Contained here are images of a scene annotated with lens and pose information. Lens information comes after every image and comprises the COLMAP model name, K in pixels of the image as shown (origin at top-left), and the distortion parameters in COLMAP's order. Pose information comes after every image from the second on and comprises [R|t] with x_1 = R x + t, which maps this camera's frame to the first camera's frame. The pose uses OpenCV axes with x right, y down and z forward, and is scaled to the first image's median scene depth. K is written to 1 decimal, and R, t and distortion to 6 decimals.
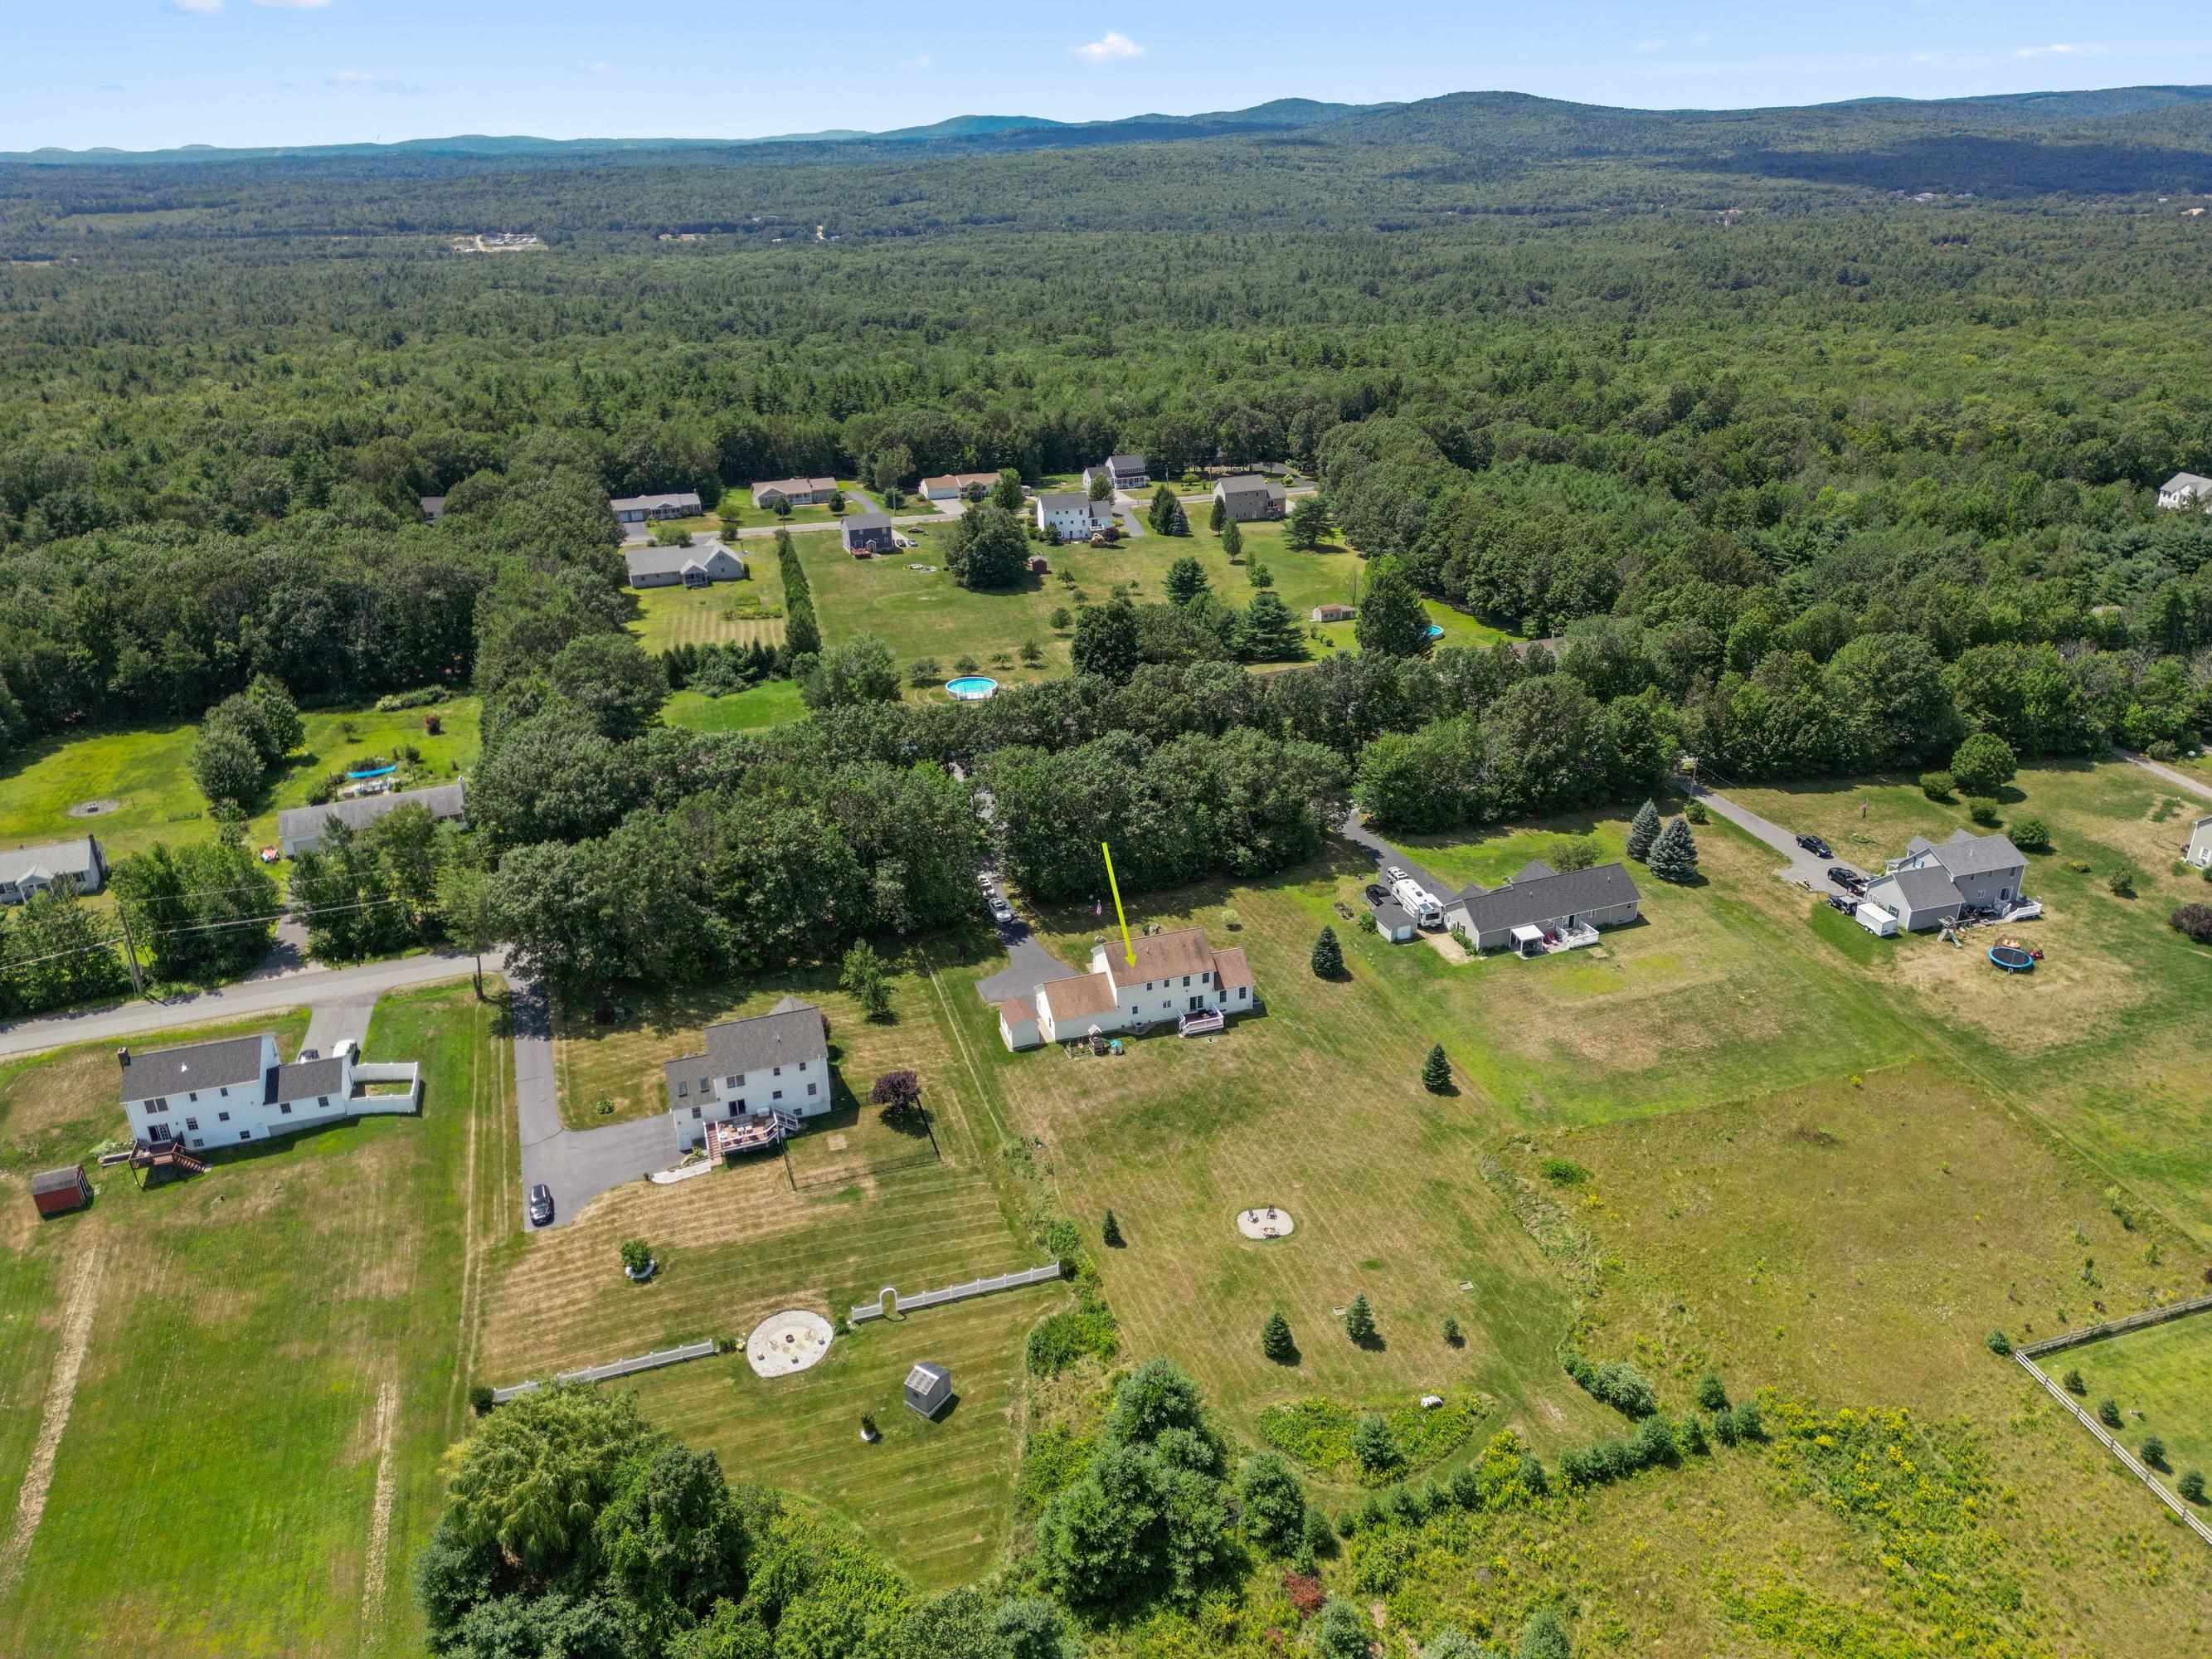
lens RADIAL K [[1544.3, 0, 1106.0], [0, 1544.3, 829.5], [0, 0, 1]] dist [0.122251, -0.169951]
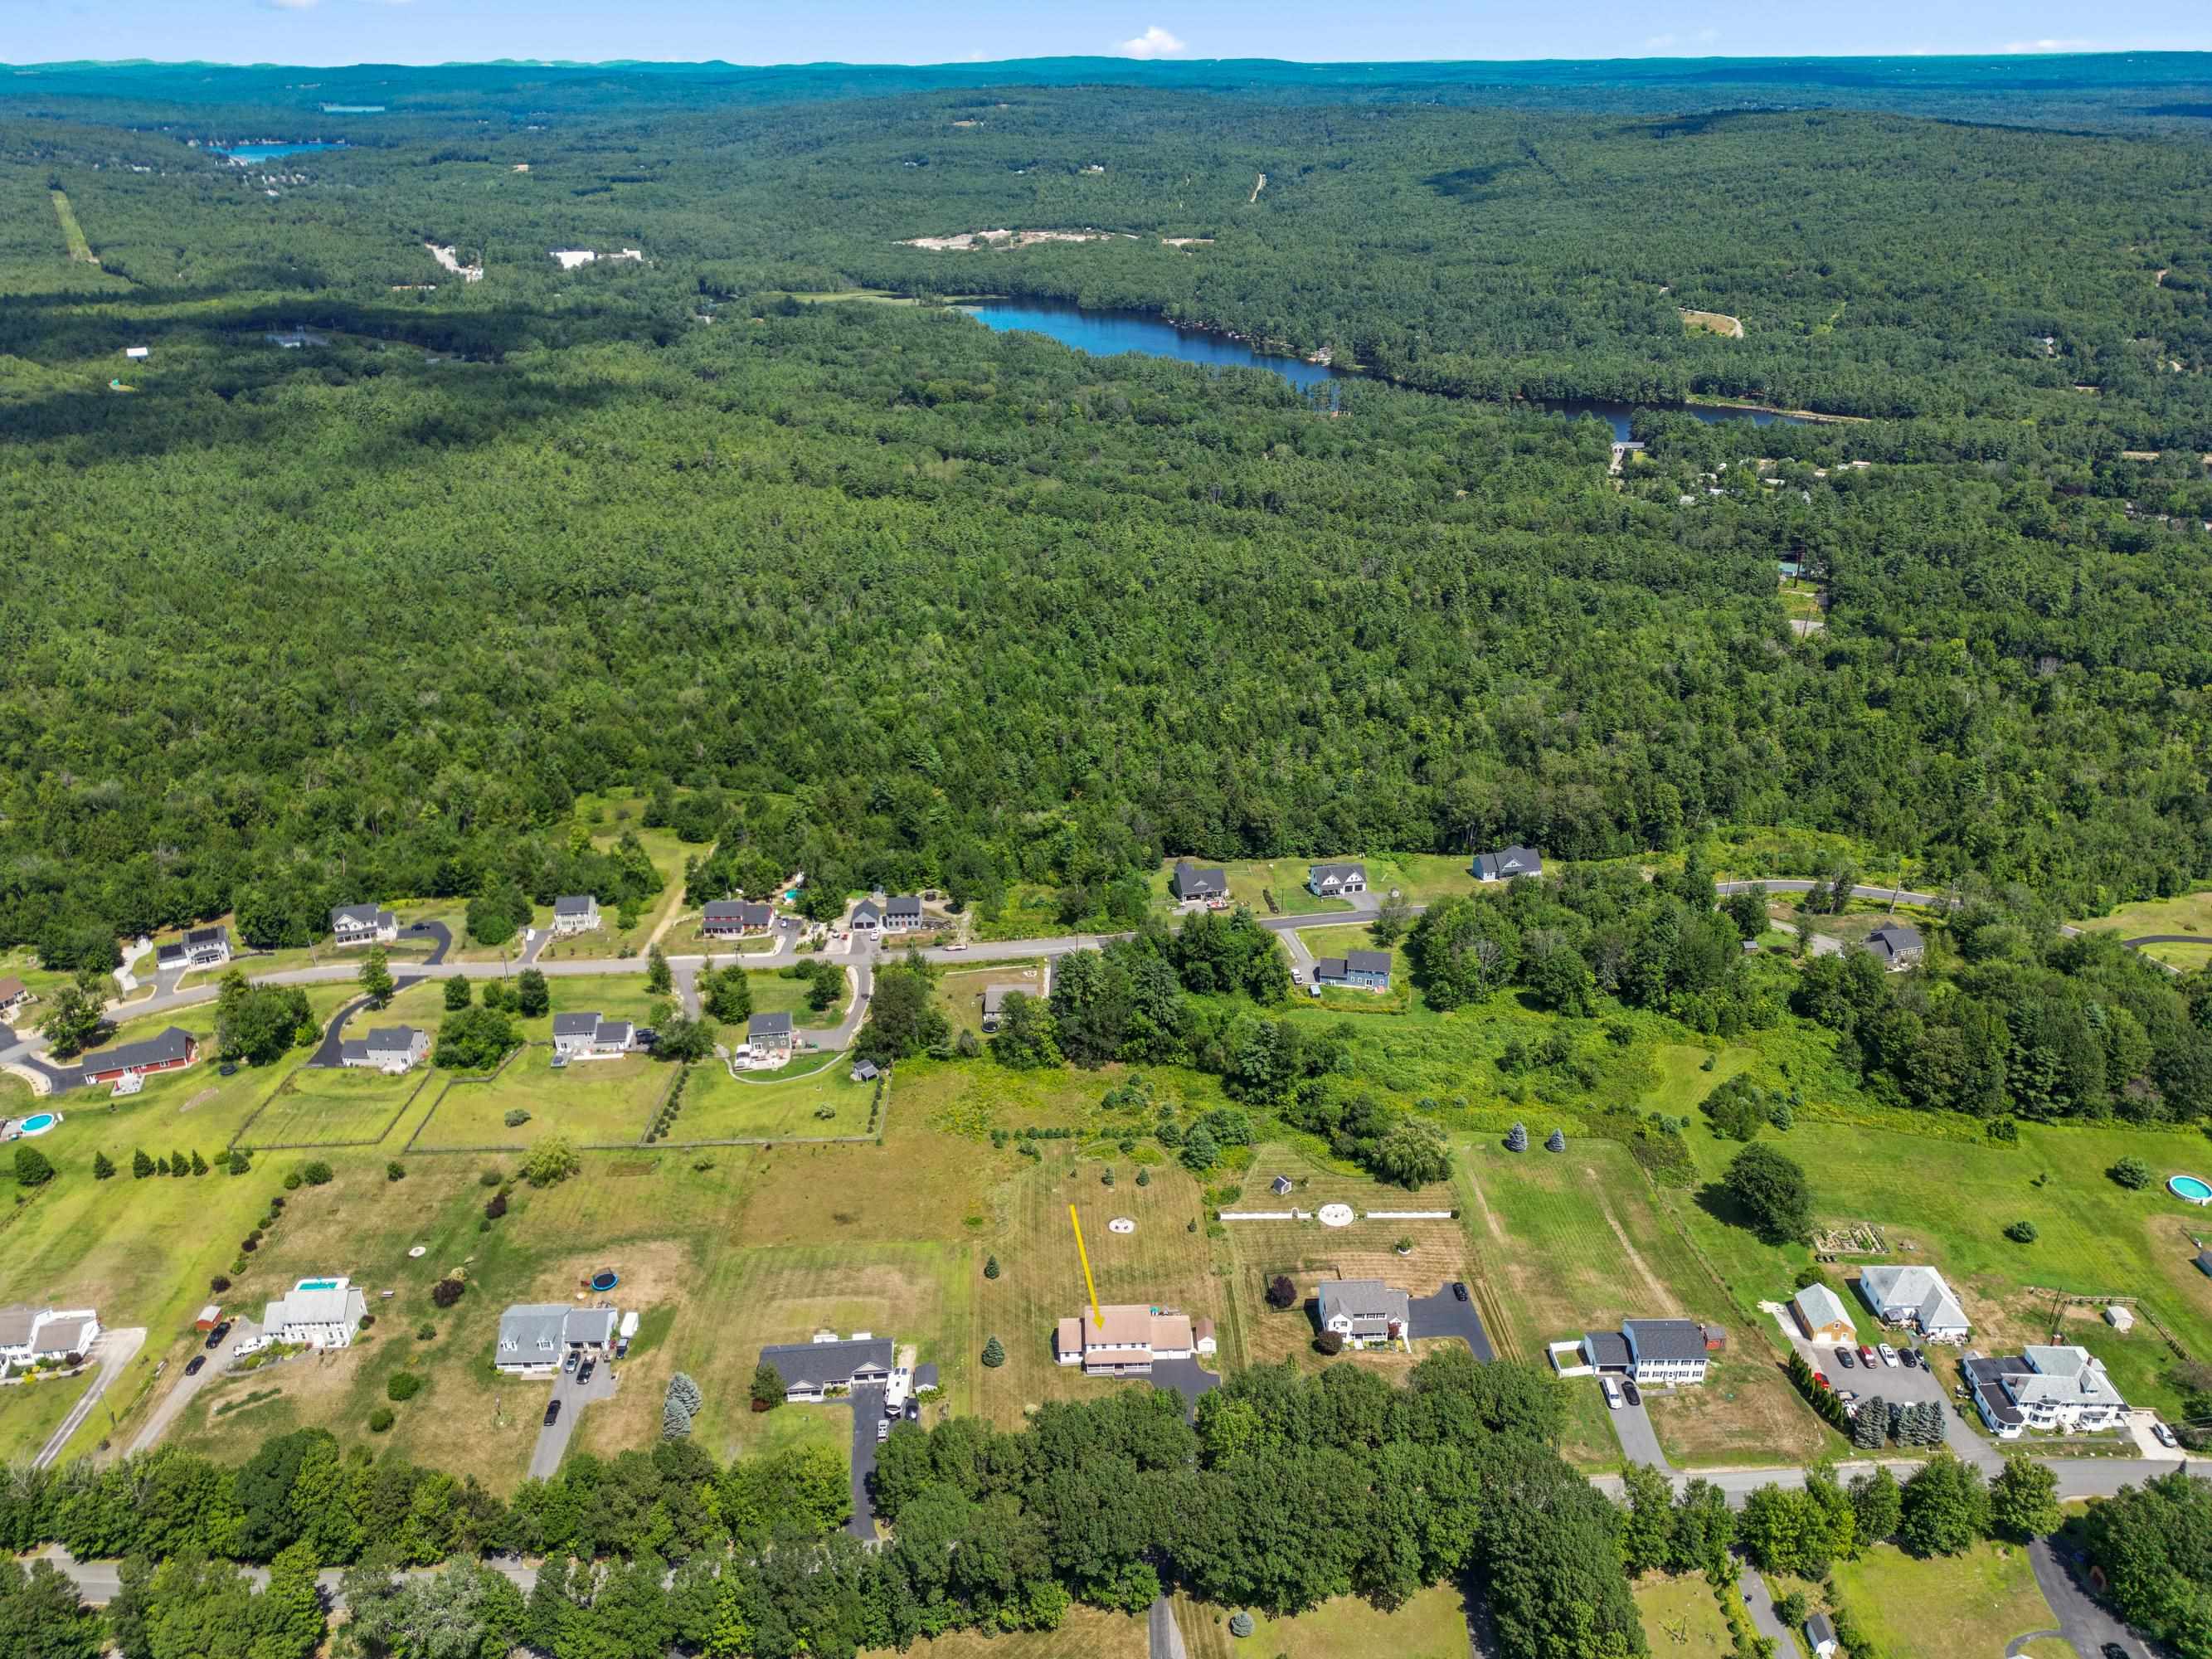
lens RADIAL K [[1544.3, 0, 1106.0], [0, 1544.3, 829.5], [0, 0, 1]] dist [0.122251, -0.169951]
pose [[-0.957495, -0.108843, 0.267127, -0.331044], [0.138309, 0.639438, 0.756300, -1.458752], [-0.253129, 0.761100, -0.597204, 1.561994]]
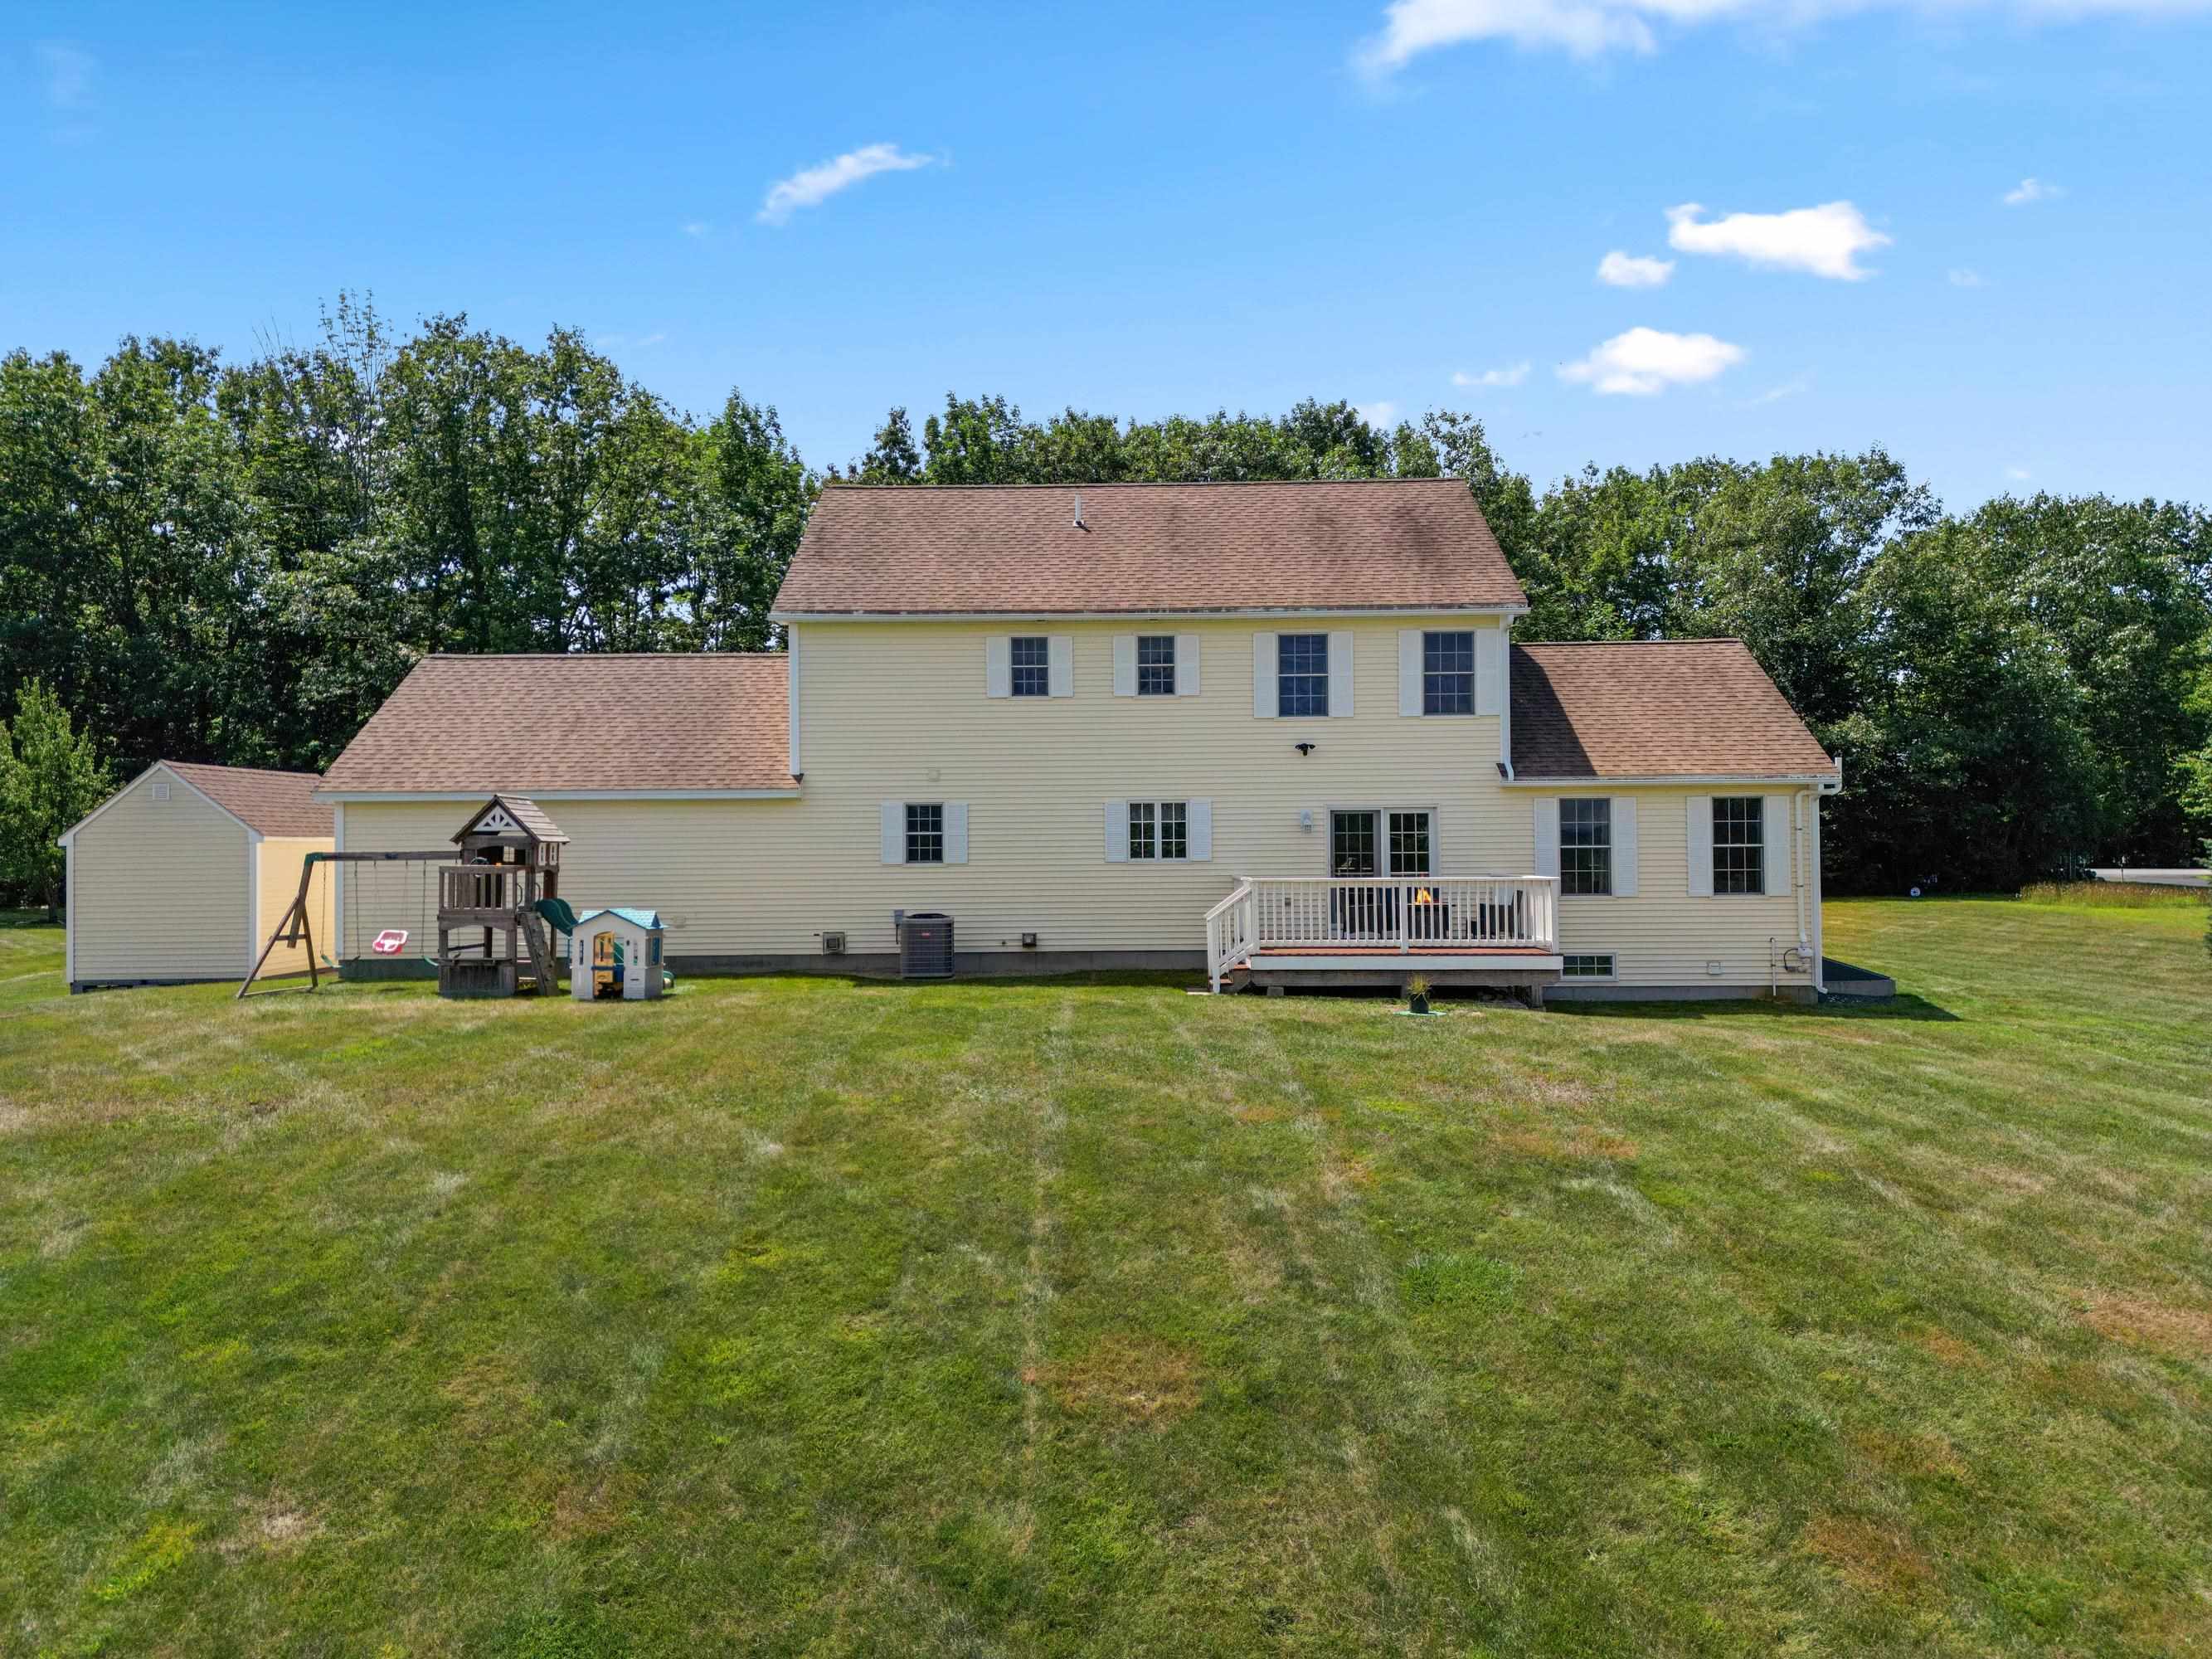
lens RADIAL K [[1544.3, 0, 1106.0], [0, 1544.3, 829.5], [0, 0, 1]] dist [0.122251, -0.169951]
pose [[0.945661, 0.005048, -0.325115, 0.081421], [-0.139498, 0.909483, -0.391638, 0.169801], [0.293710, 0.415709, 0.860767, 0.872547]]
